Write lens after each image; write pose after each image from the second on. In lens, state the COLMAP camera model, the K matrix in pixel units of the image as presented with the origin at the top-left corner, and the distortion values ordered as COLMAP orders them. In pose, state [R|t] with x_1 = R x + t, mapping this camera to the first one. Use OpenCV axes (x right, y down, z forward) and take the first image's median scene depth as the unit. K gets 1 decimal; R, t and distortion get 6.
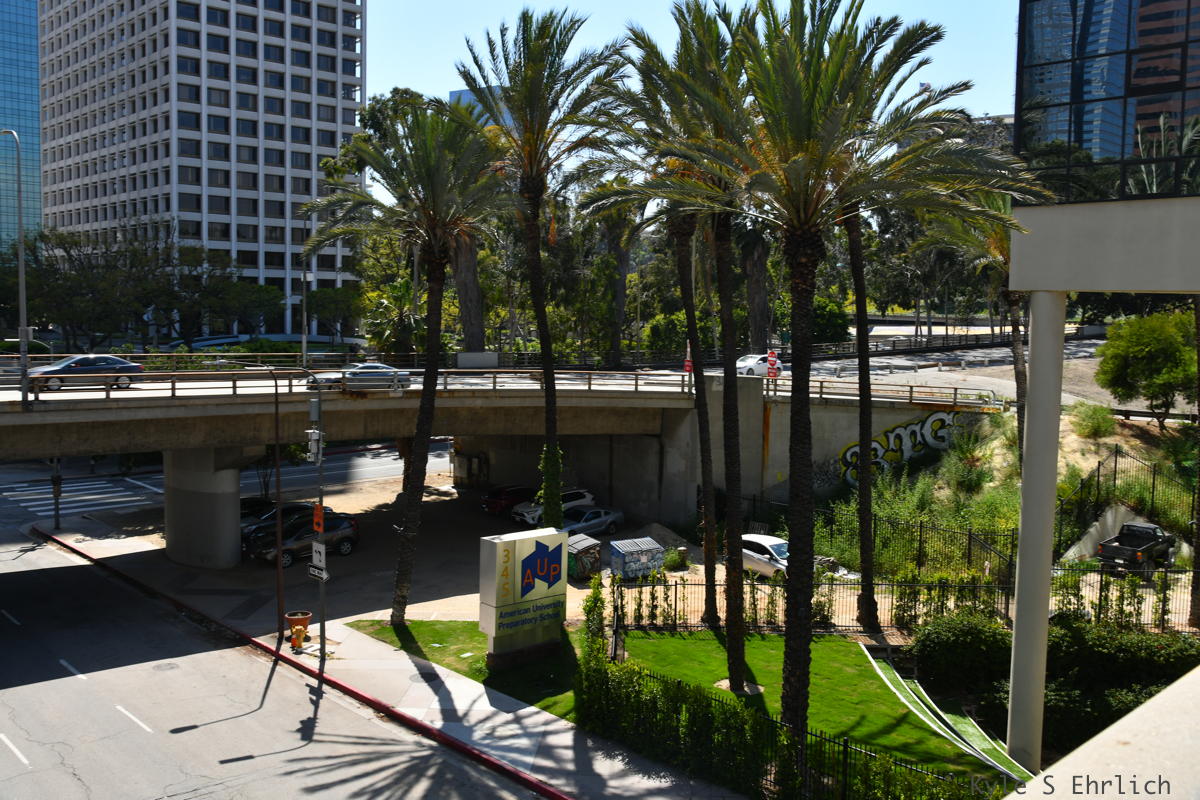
lens RADIAL K [[1094.8, 0, 602.3], [0, 1094.8, 398.3], [0, 0, 1]] dist [-0.041472, 0.035063]
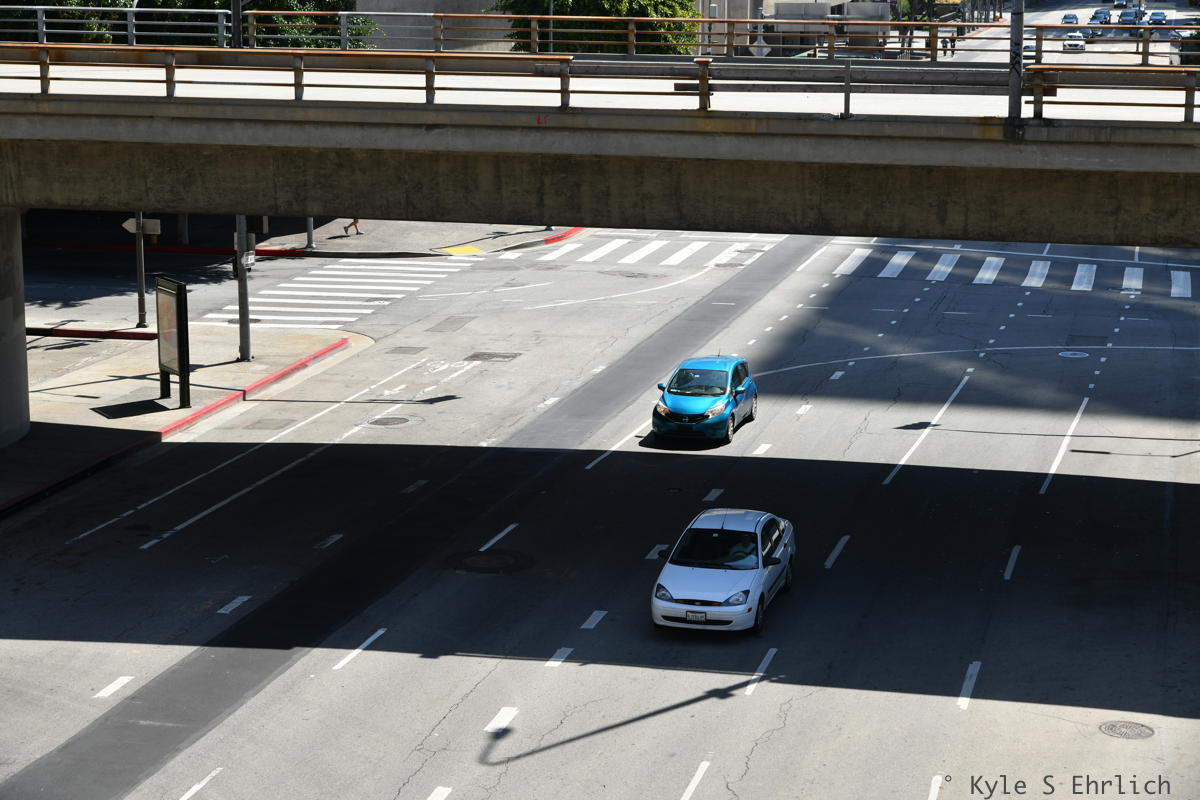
lens RADIAL K [[2449.9, 0, 600.0], [0, 2449.9, 400.0], [0, 0, 1]] dist [-0.013967, 0.179650]
pose [[0.557760, 0.141062, -0.817927, 0.263419], [-0.055134, 0.989572, 0.133068, -0.008224], [0.828169, -0.029124, 0.559721, 0.243139]]
